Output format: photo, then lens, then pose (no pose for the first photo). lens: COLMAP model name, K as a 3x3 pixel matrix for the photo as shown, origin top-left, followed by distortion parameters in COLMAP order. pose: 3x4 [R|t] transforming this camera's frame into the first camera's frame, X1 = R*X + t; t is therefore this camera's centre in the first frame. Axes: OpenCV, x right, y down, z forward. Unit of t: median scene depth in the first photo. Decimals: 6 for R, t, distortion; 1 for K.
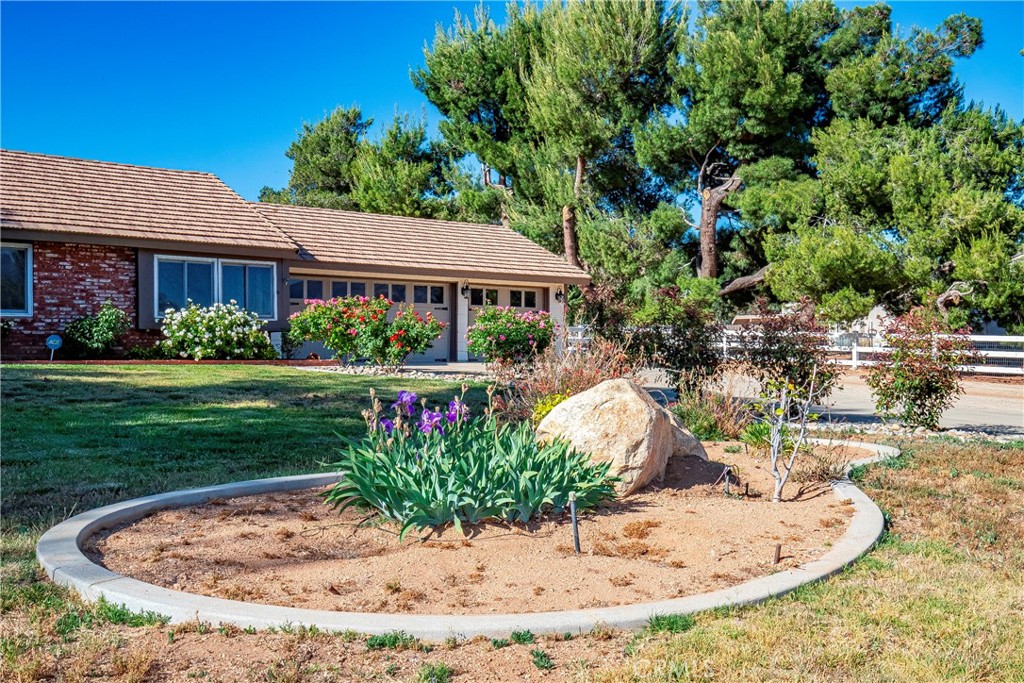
lens RADIAL K [[974.0, 0, 508.5], [0, 974.0, 352.8], [0, 0, 1]] dist [0.040160, -0.006378]
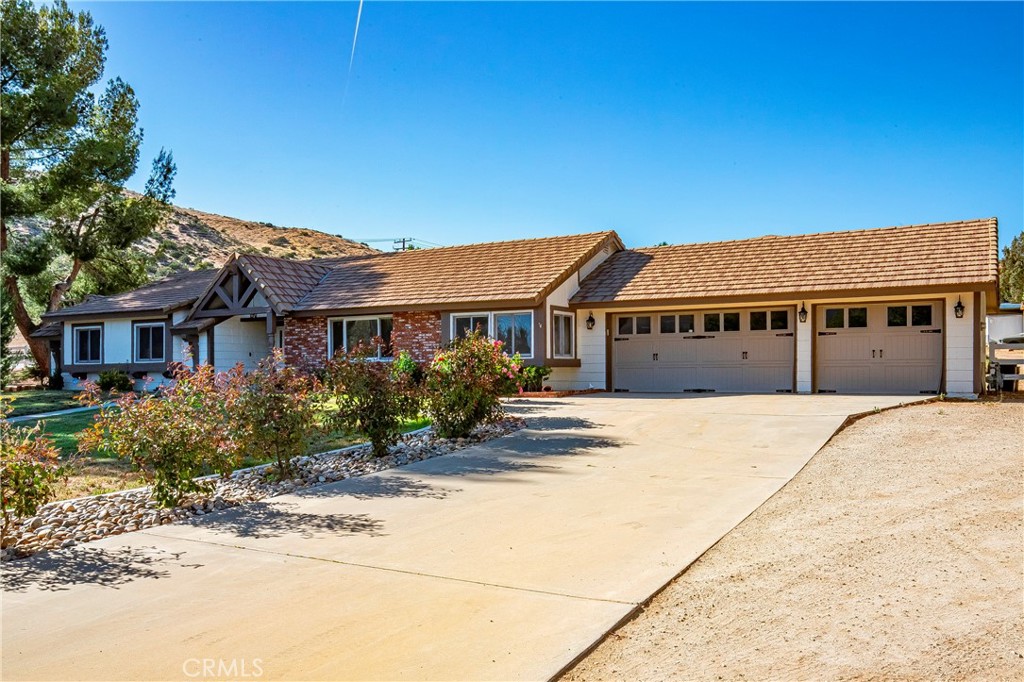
lens RADIAL K [[817.5, 0, 512.0], [0, 817.5, 341.0], [0, 0, 1]] dist [0.012491, 0.003177]
pose [[0.387590, -0.046987, -0.920634, 0.683230], [0.004687, 0.998788, -0.049003, -0.003808], [0.921820, 0.014678, 0.387340, 0.584354]]
